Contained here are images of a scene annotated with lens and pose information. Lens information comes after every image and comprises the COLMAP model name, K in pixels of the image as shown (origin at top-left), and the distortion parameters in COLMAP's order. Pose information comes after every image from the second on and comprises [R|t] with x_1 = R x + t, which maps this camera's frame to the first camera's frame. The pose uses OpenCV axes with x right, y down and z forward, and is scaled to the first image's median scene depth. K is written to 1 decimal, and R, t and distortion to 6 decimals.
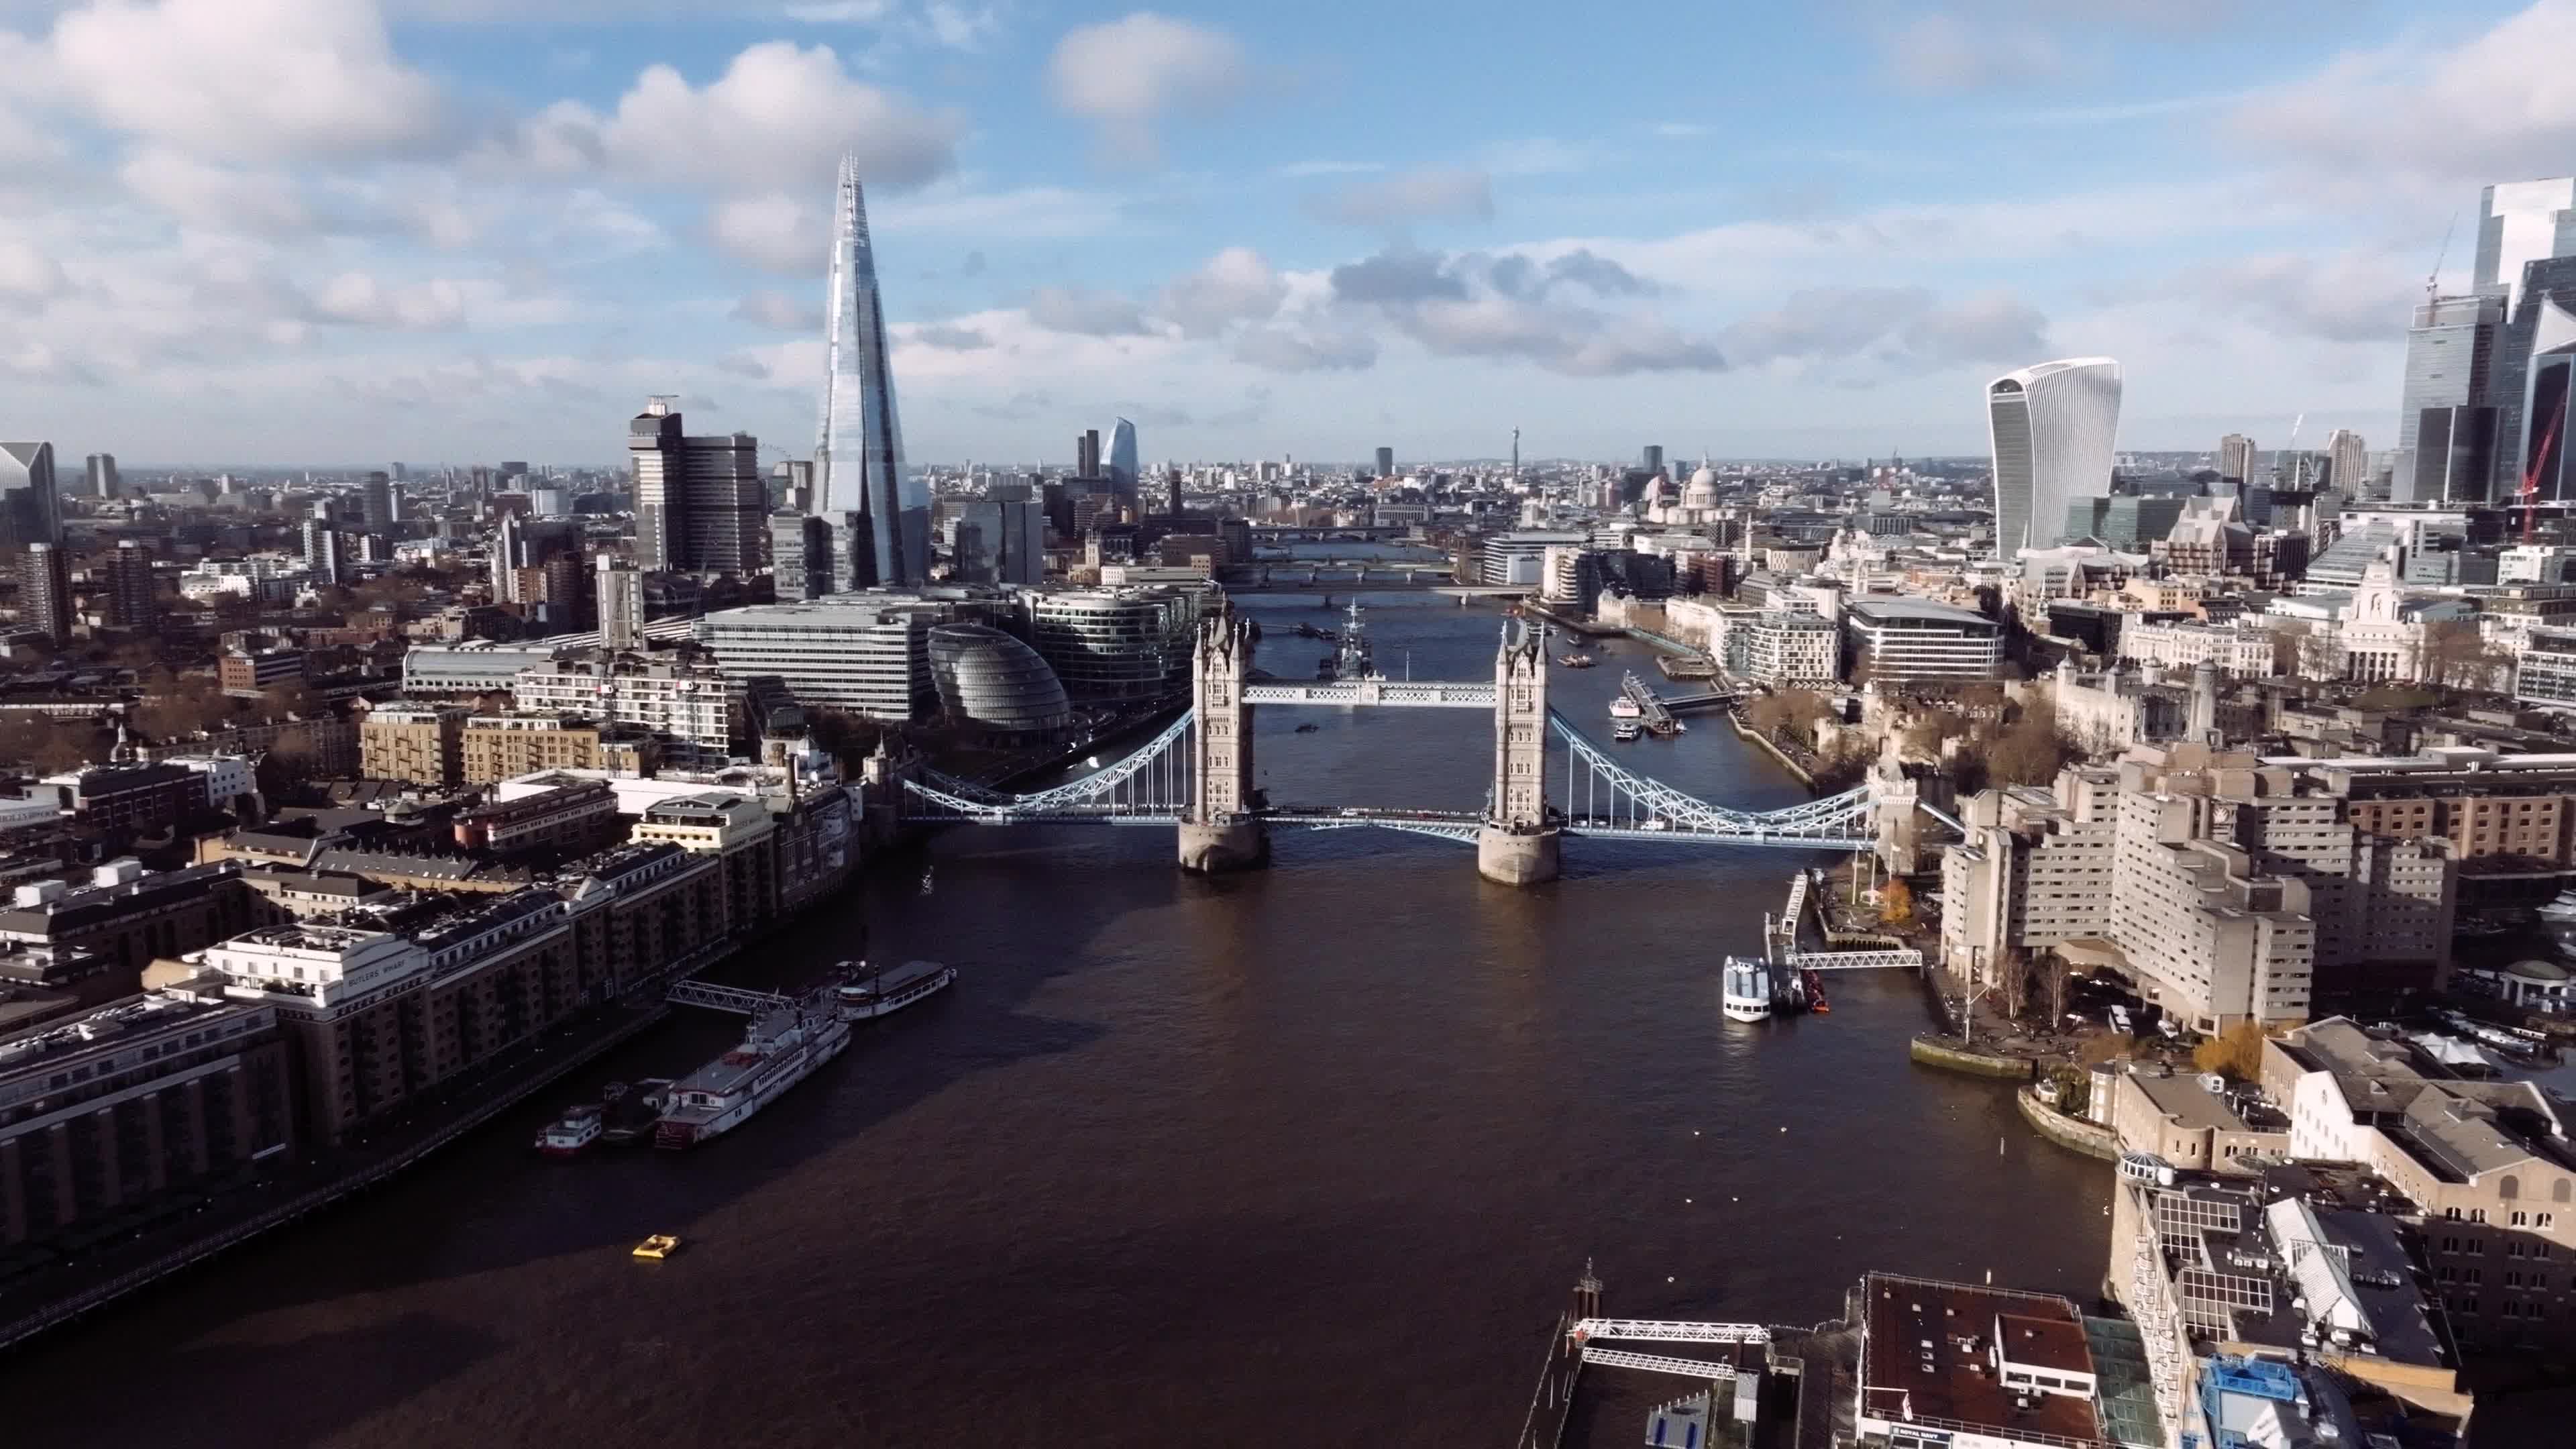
lens RADIAL K [[1812.0, 0, 1284.9], [0, 1812.0, 722.3], [0, 0, 1]] dist [0.001532, 0.006936]
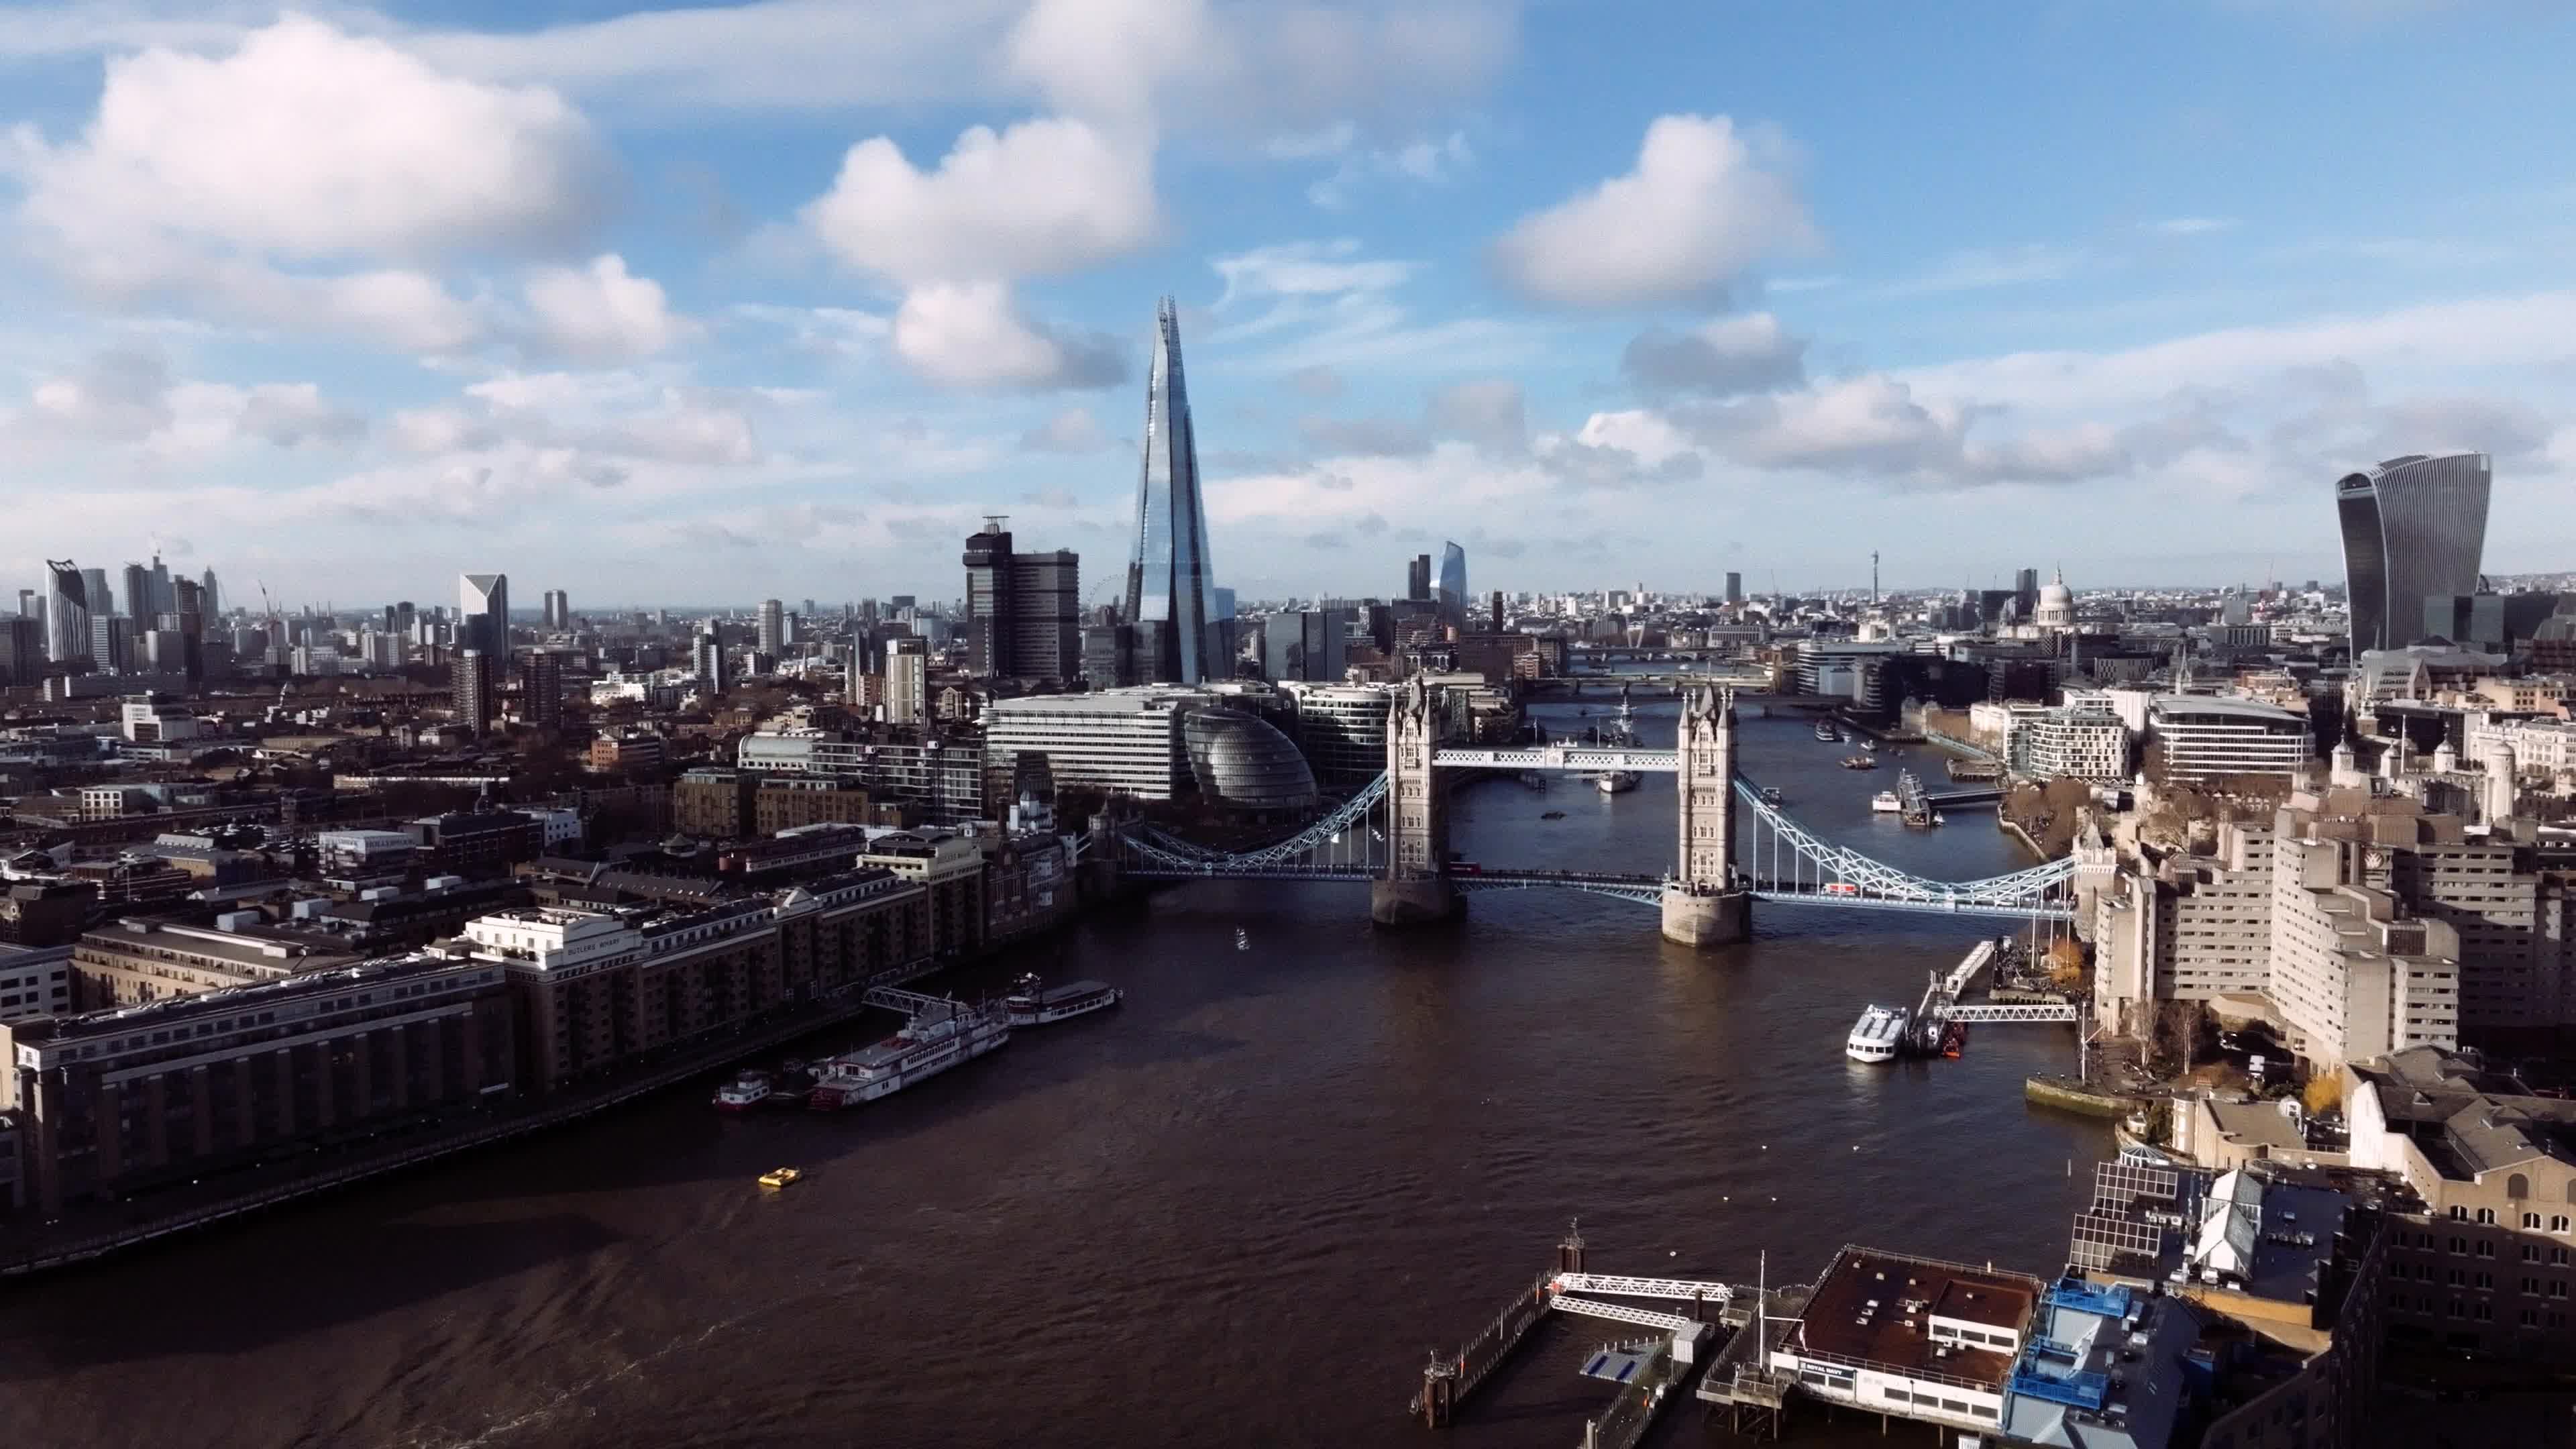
lens RADIAL K [[1812.0, 0, 1284.9], [0, 1812.0, 722.3], [0, 0, 1]] dist [0.001532, 0.006936]
pose [[0.980365, 0.005167, -0.197121, 0.099925], [-0.019669, 0.997233, -0.071684, 0.041677], [0.196206, 0.074153, 0.977755, -0.040045]]
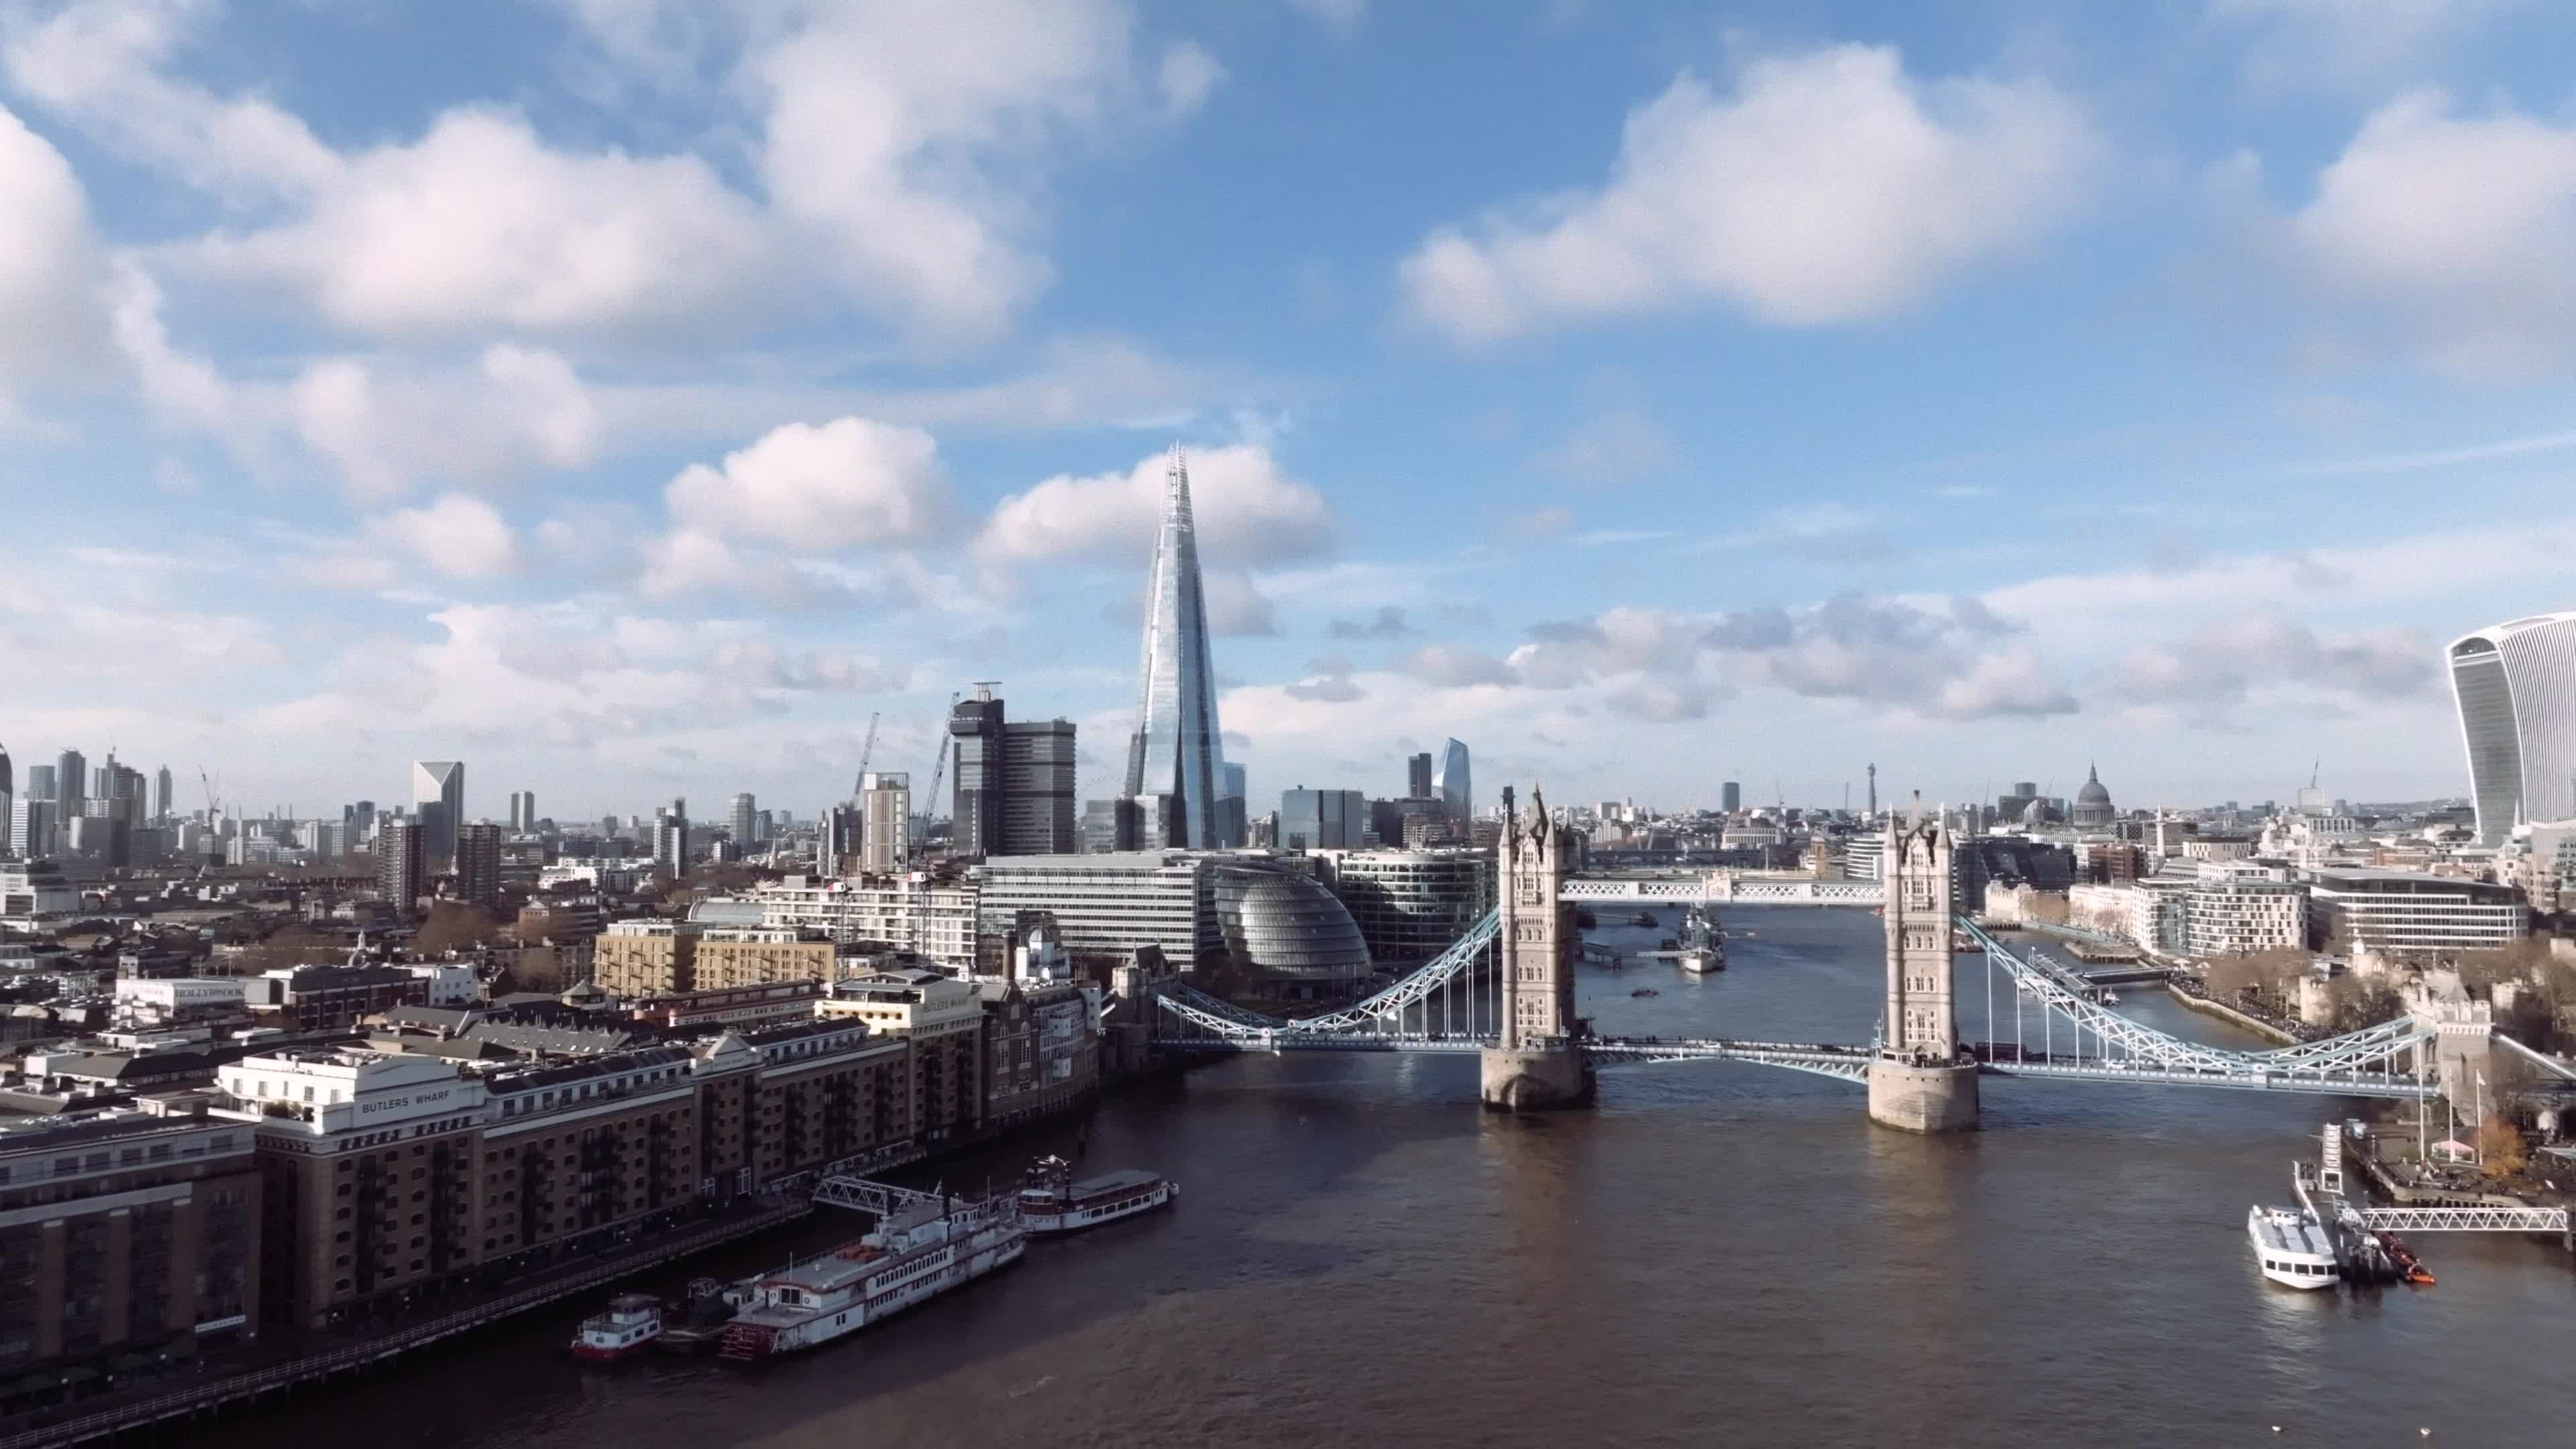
lens RADIAL K [[1812.0, 0, 1284.9], [0, 1812.0, 722.3], [0, 0, 1]] dist [0.001532, 0.006936]
pose [[0.982649, -0.011640, -0.185109, 0.007200], [-0.024567, 0.981066, -0.192109, 0.071779], [0.183841, 0.193323, 0.963758, 0.176748]]
